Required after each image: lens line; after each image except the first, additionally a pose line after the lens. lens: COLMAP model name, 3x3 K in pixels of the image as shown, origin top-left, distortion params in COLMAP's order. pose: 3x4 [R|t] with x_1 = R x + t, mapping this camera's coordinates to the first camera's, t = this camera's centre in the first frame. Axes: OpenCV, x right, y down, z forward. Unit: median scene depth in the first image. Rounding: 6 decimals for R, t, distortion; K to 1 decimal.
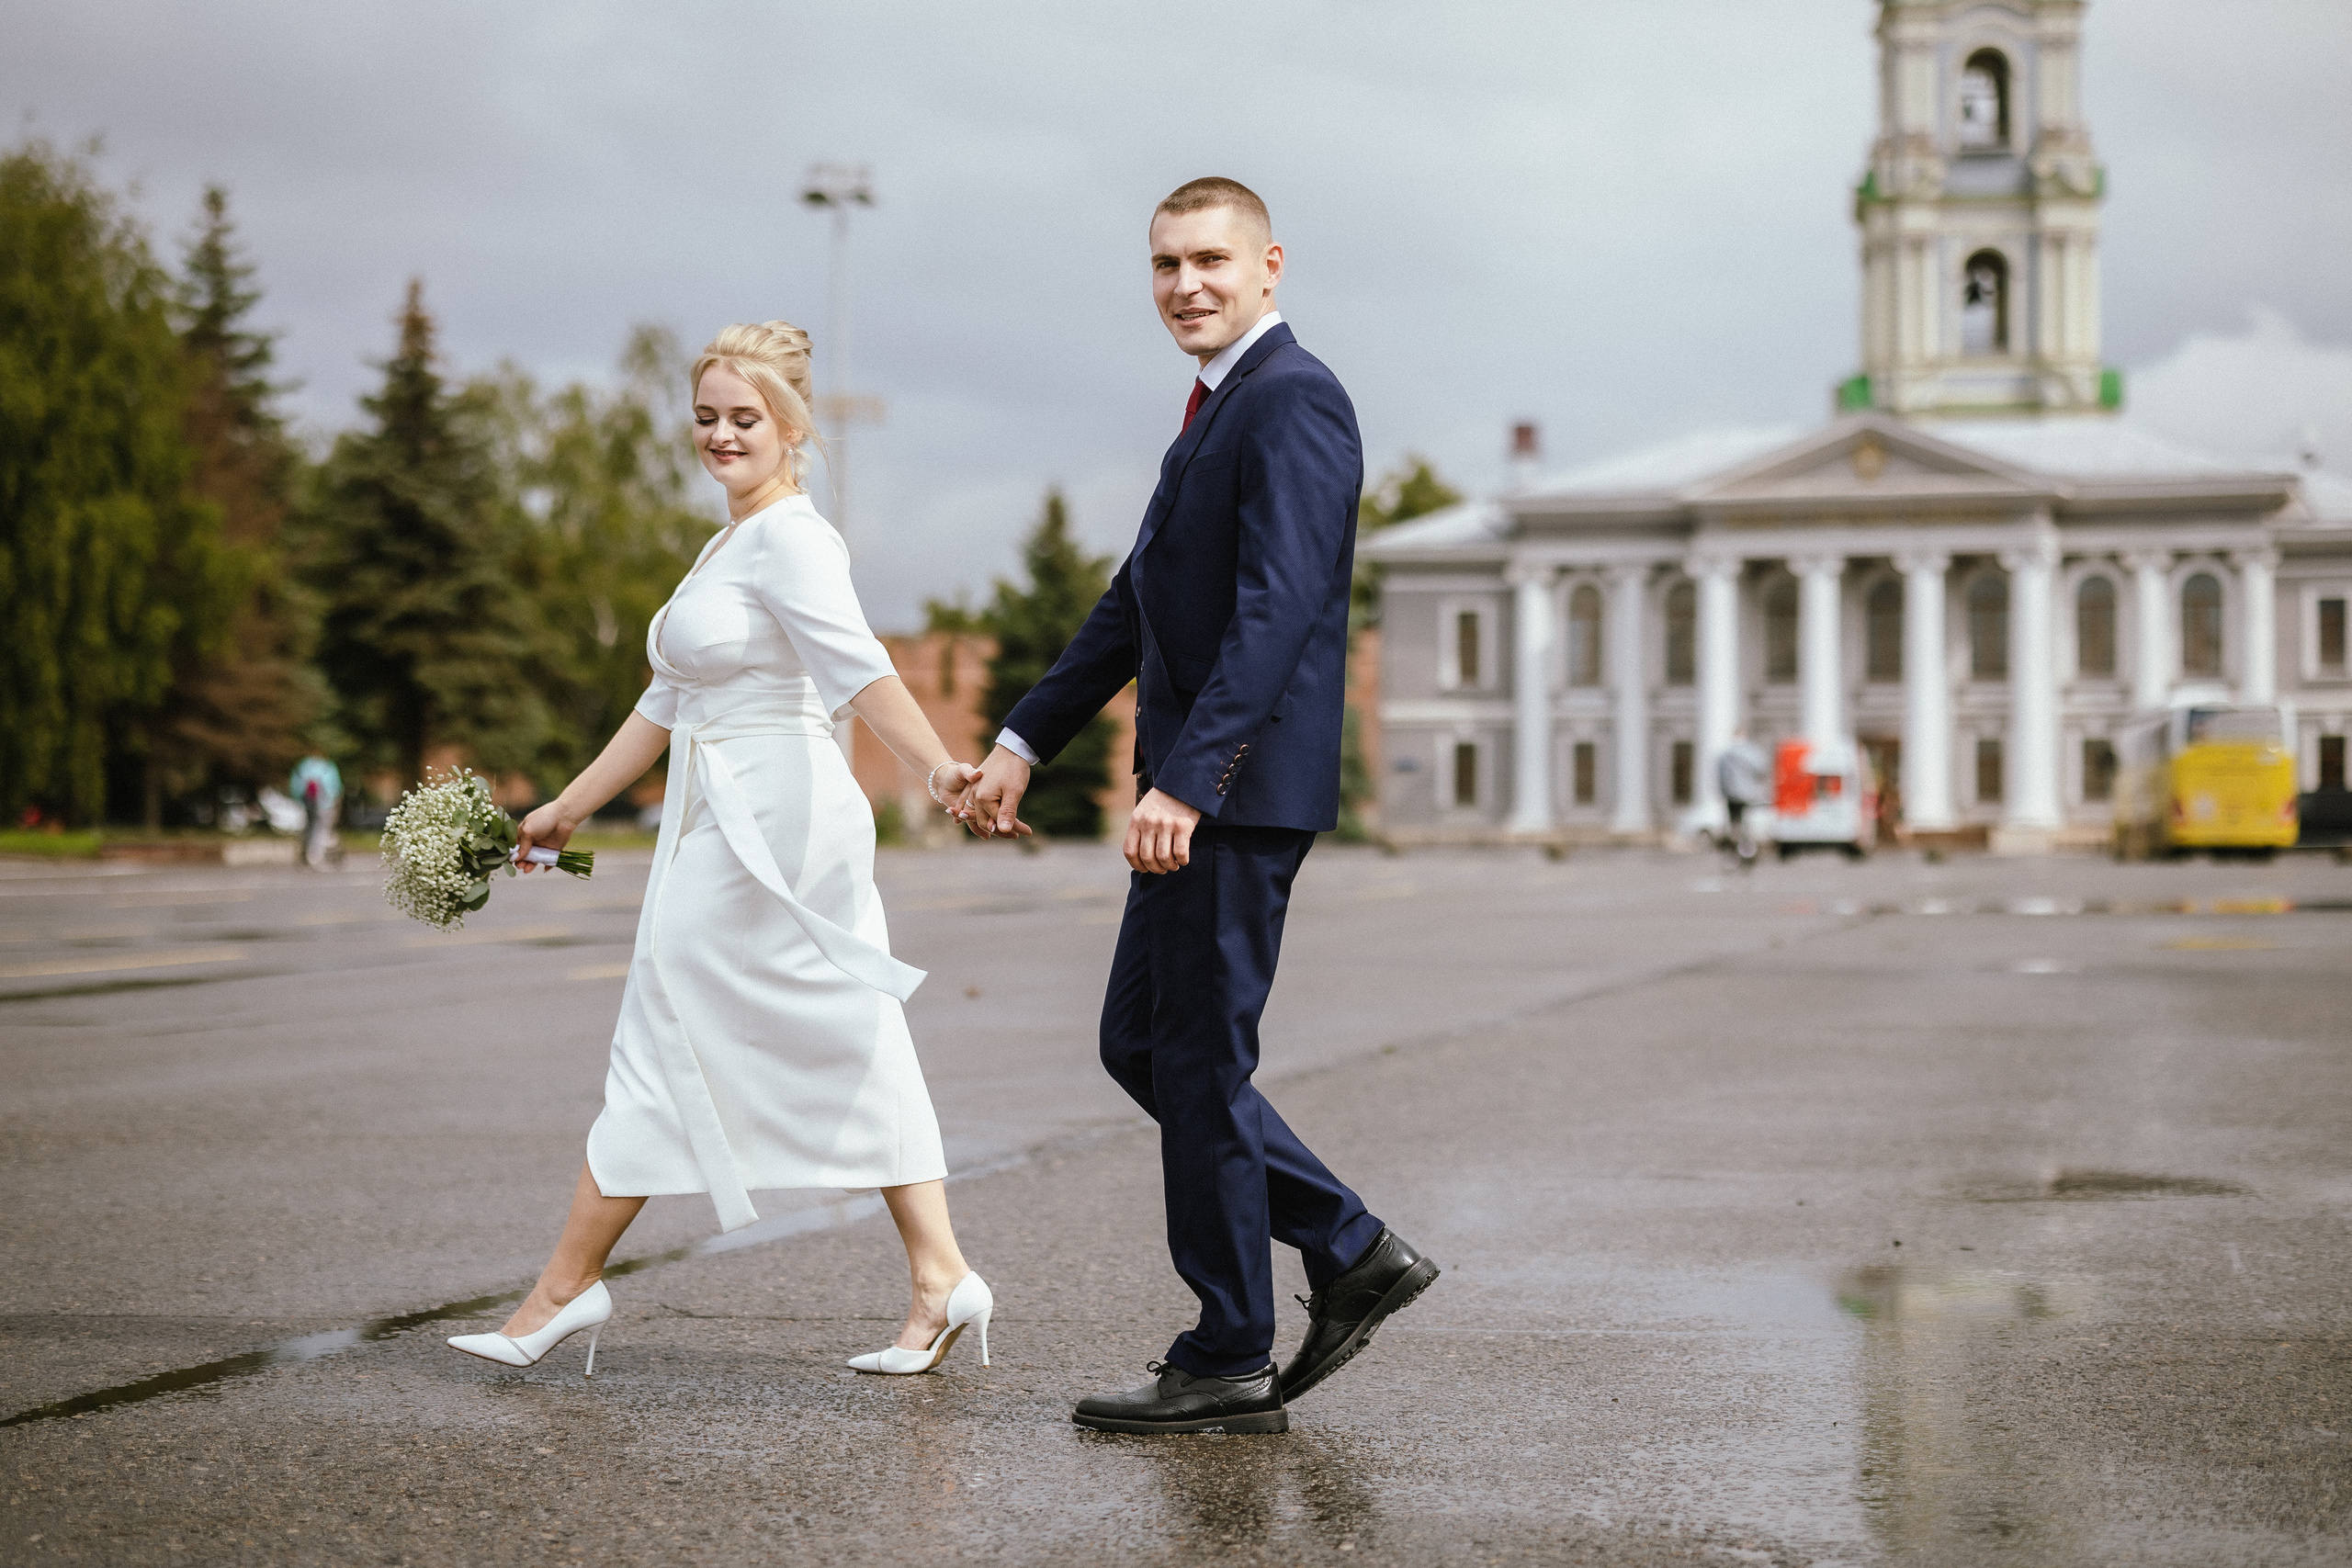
lens RADIAL K [[5669.2, 0, 1173.3], [0, 5669.2, 884.9], [0, 0, 1]] dist [0.390037, -0.981066]
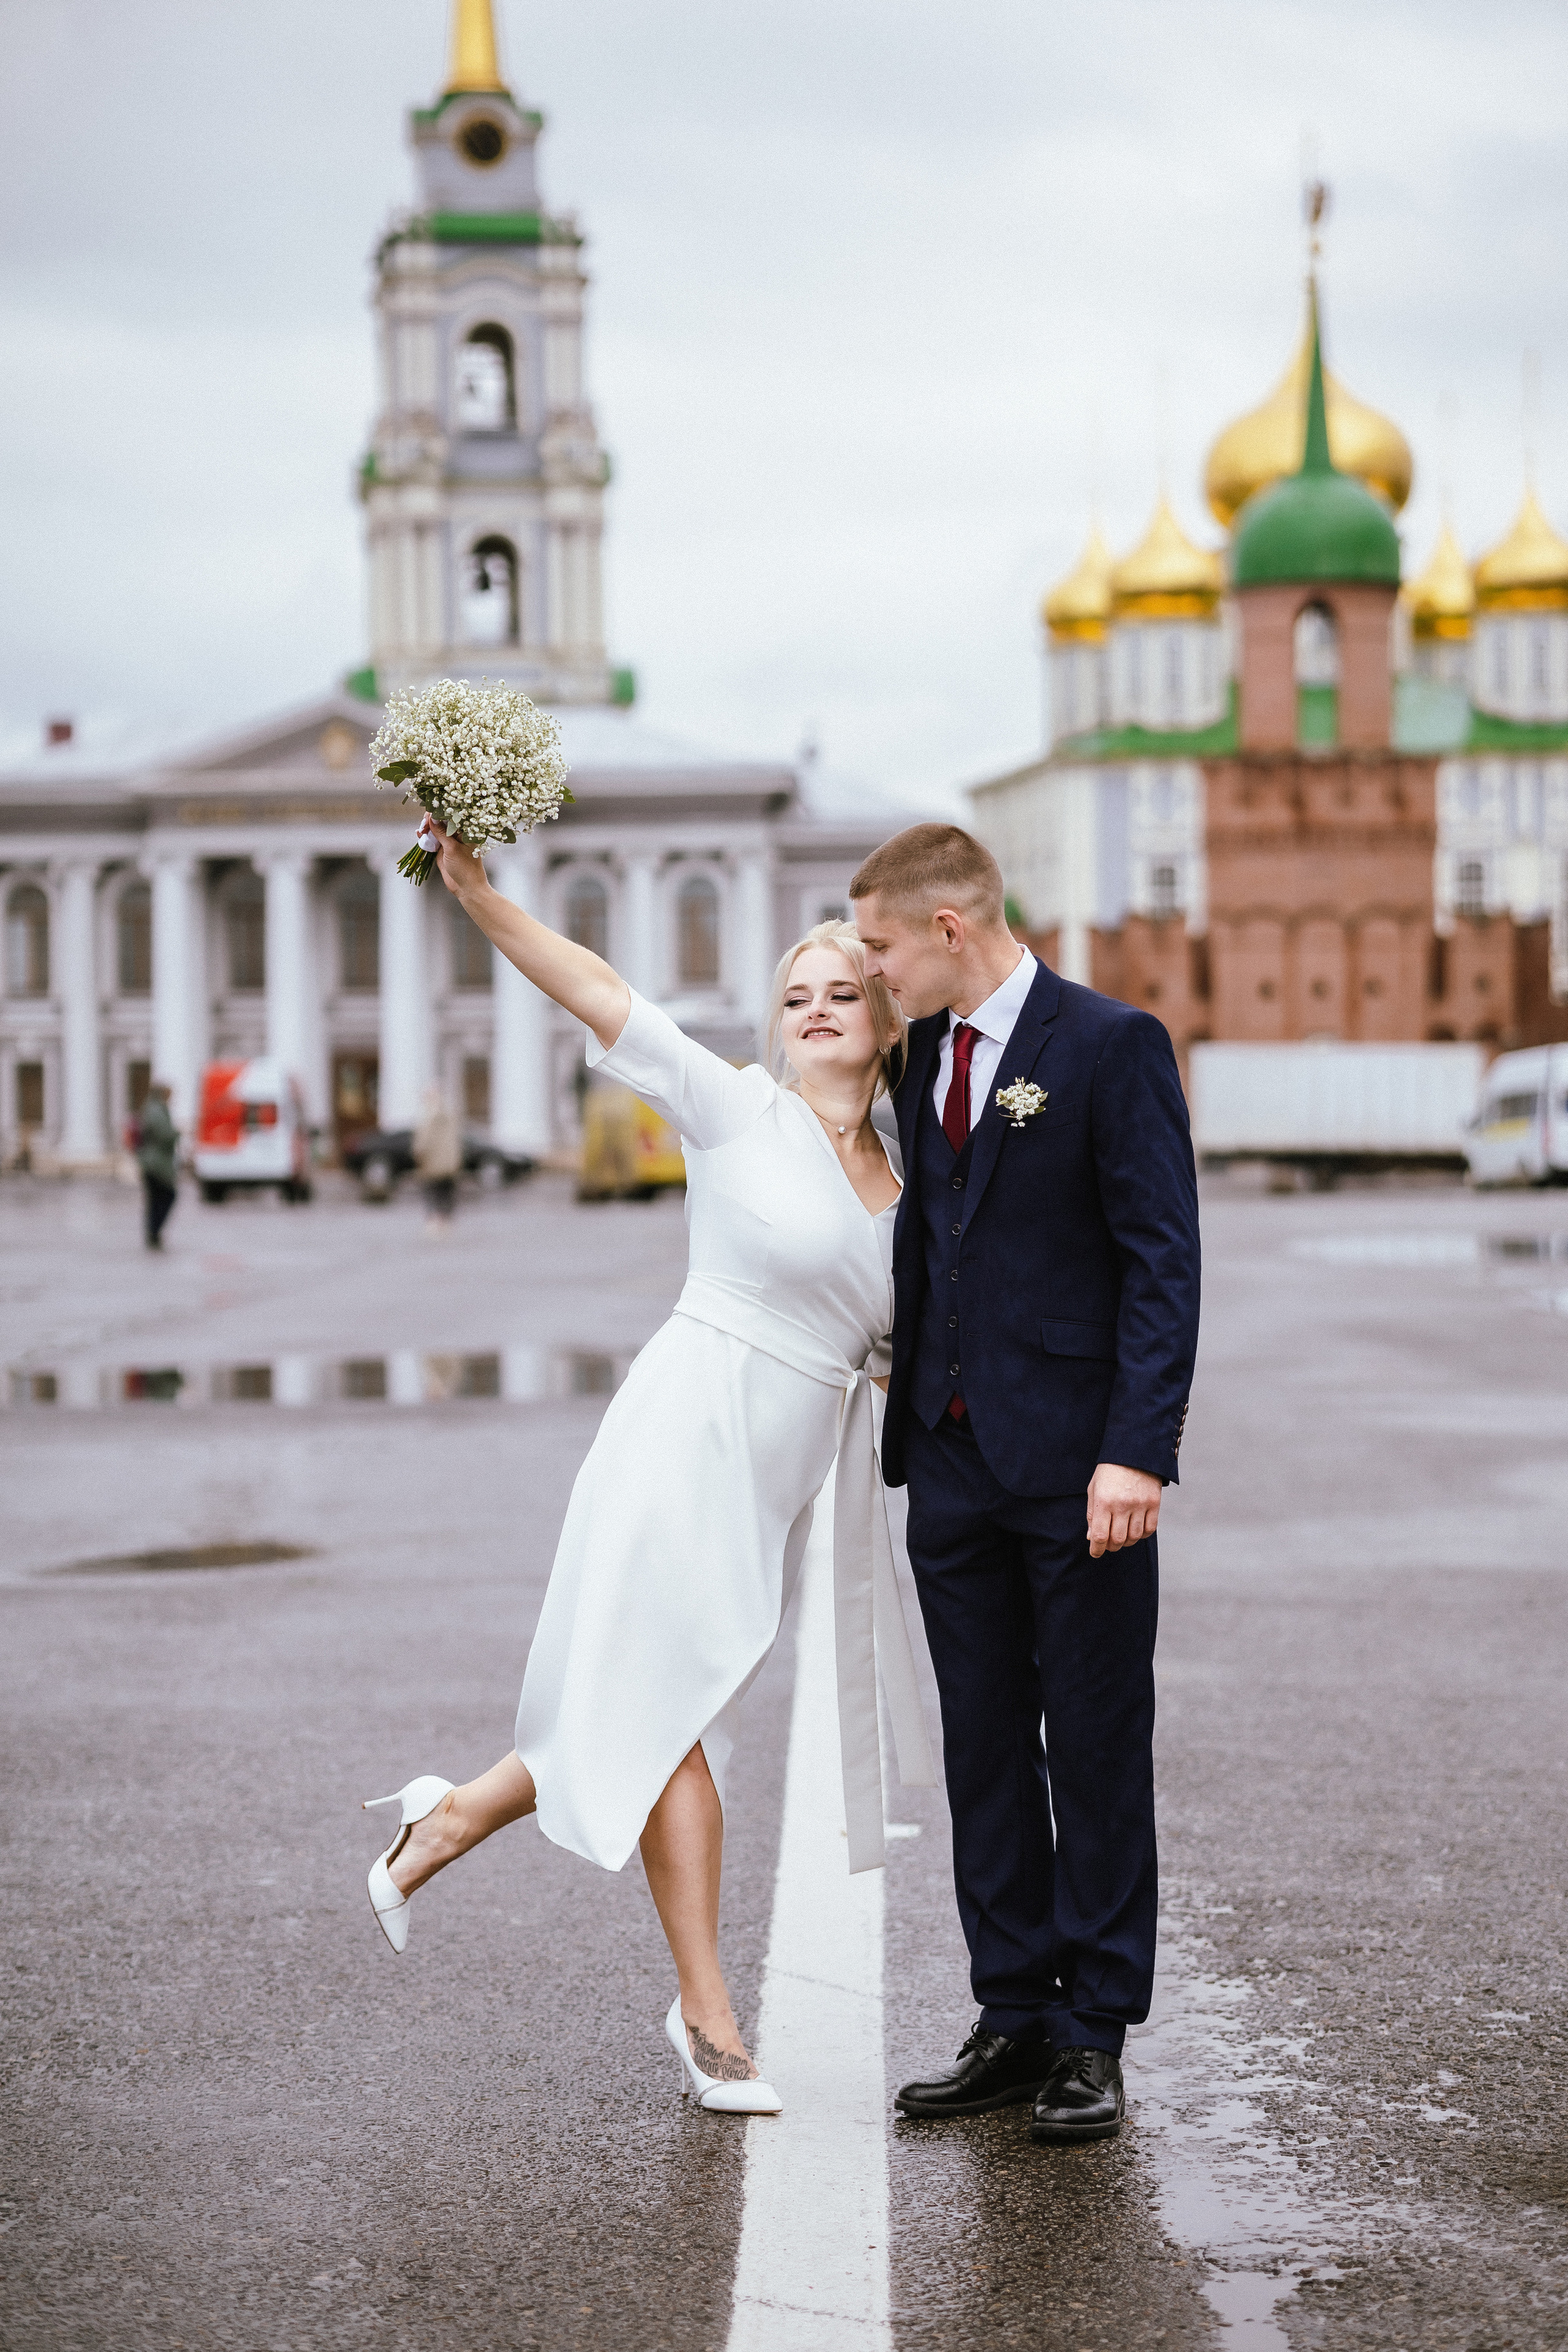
lens RADIAL K [[5669.7, 0, 780.9], [0, 5669.7, 1079.9], [0, 0, 1]] dist [0.390037, -0.981066]
pose [[0.983477, -0.005006, 0.180962, 0.026681], [0.008333, 0.999810, -0.017628, -0.005211], [-0.180840, 0.018844, 0.983332, 0.100101]]
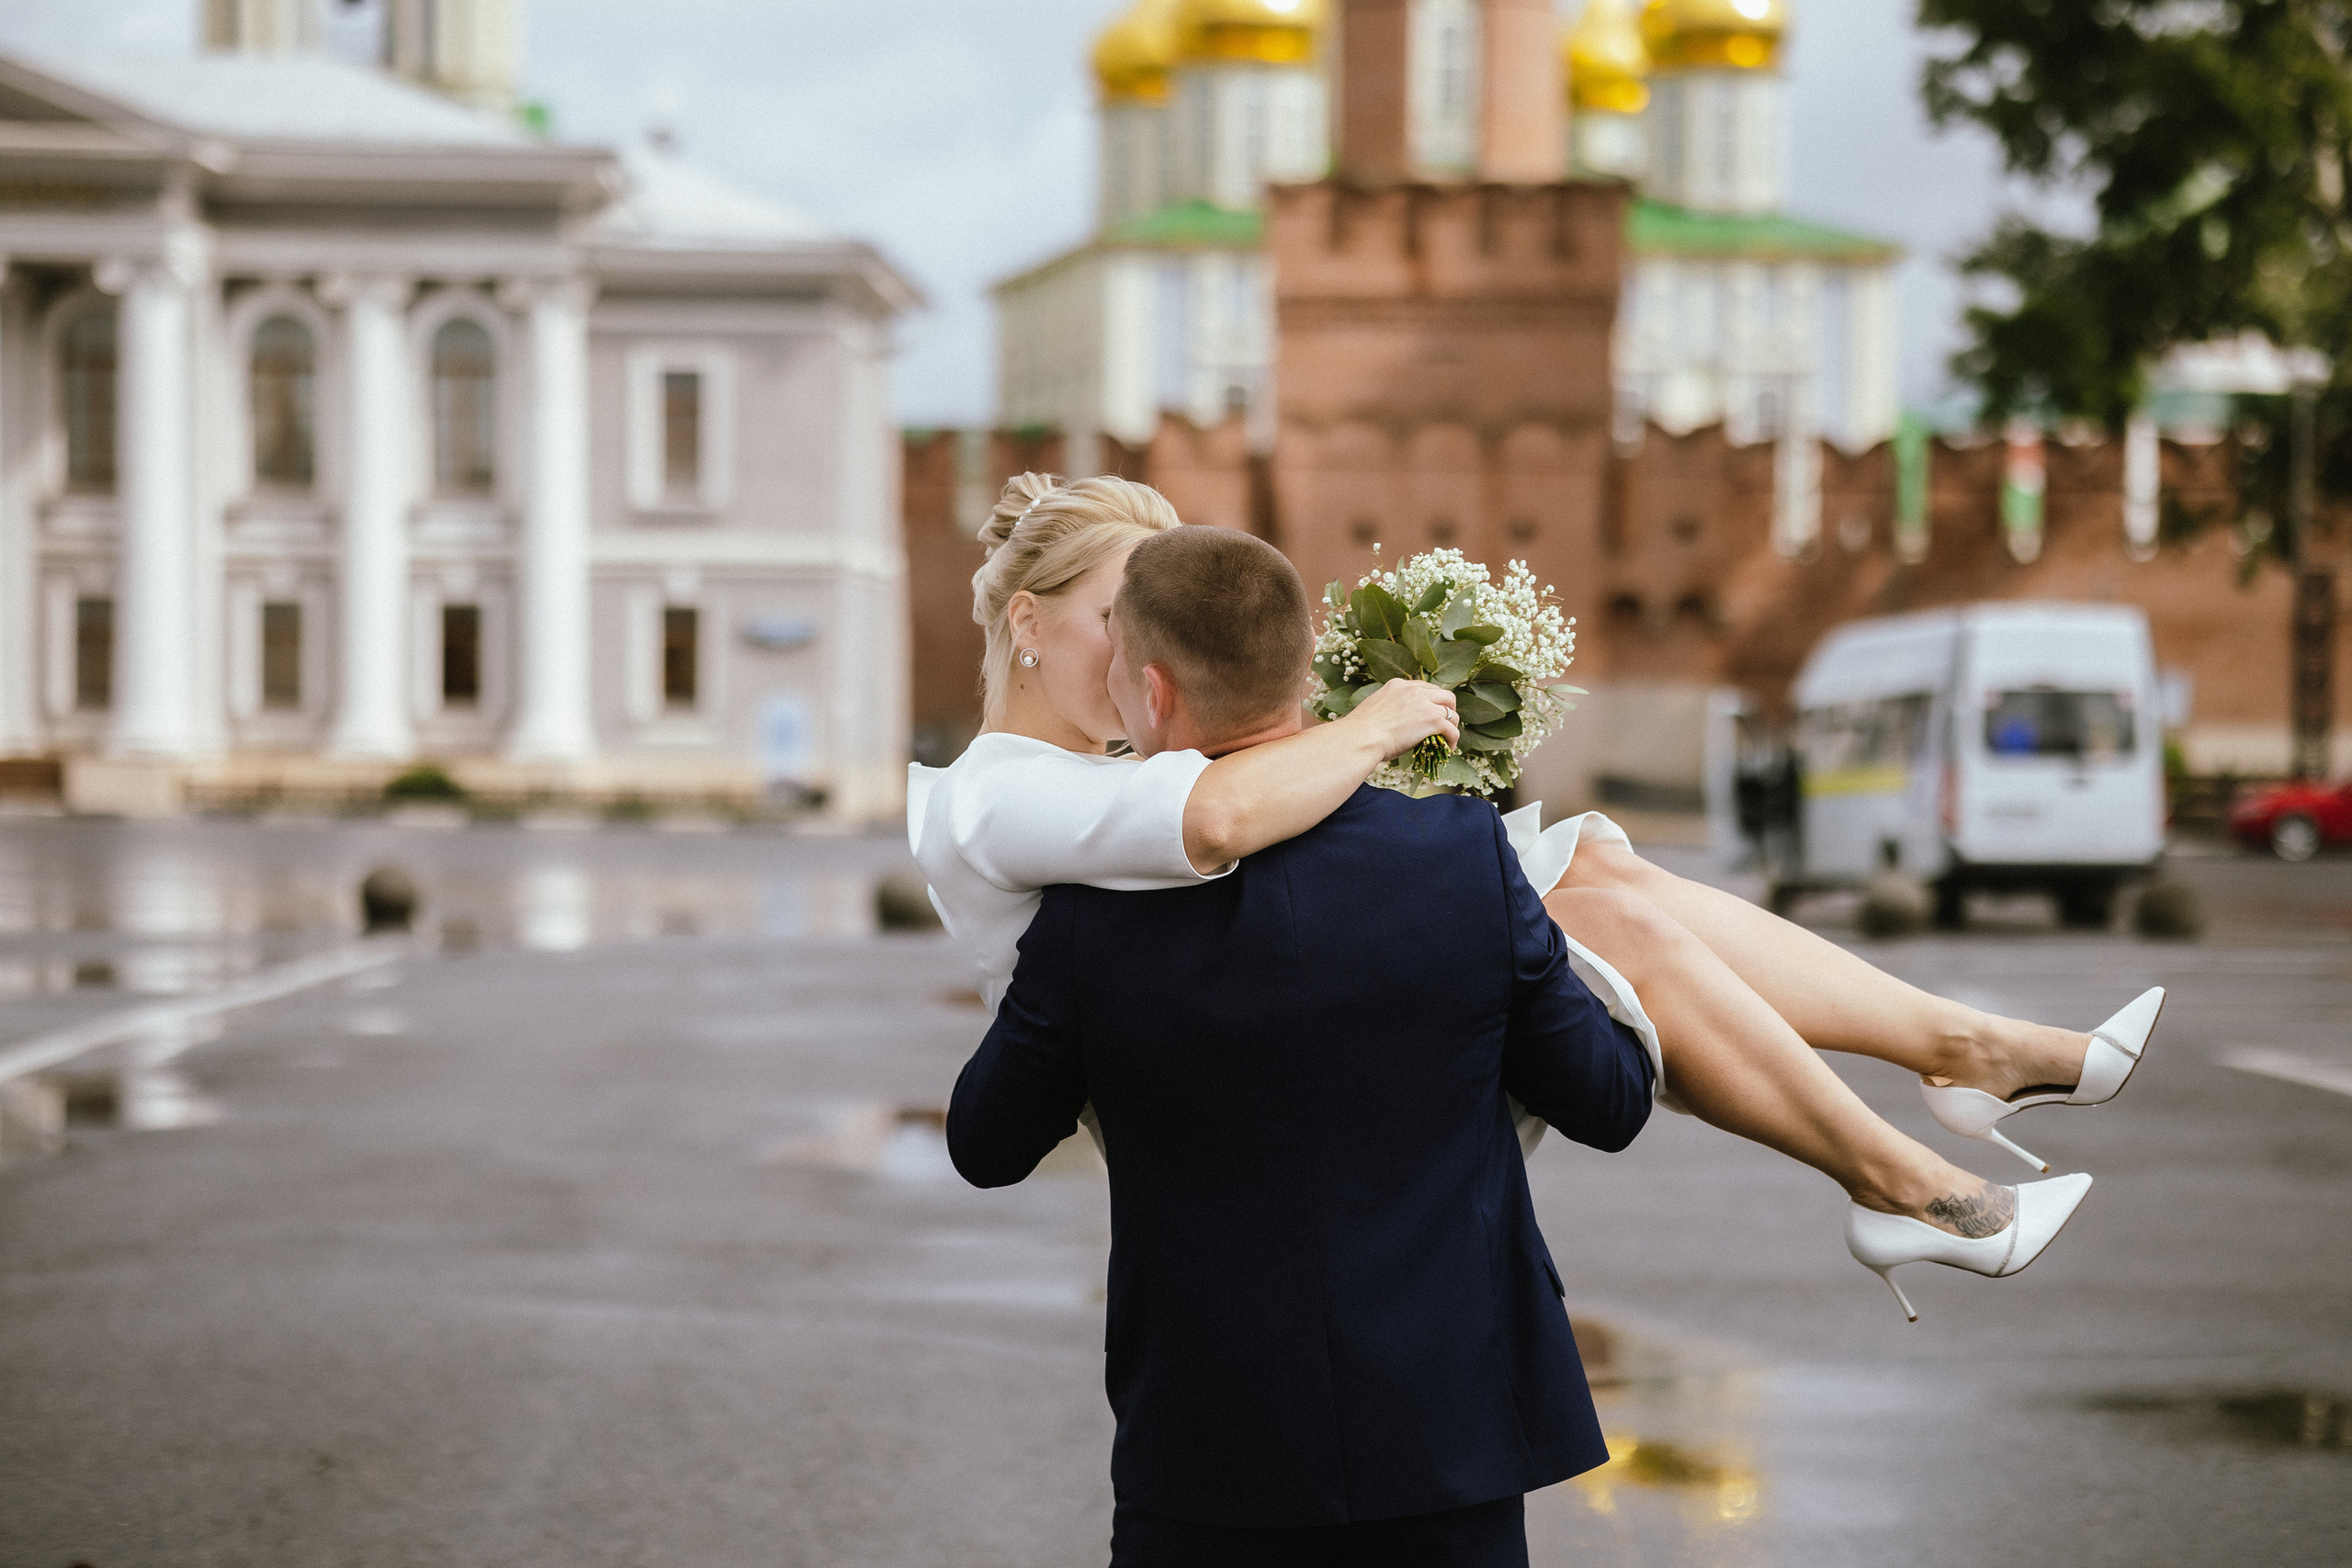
lens RADIAL K [[5687.9, 0, 1248.8], [0, 5687.9, 784.5], [0, 0, 1]] dist [0.379251, -0.386664]
pose [[0.970044, 0.010901, 0.242684, 0.114988], [-0.011960, 0.999924, 0.002890, -0.009849], [-0.242634, -0.005706, 0.970101, 0.415100]]
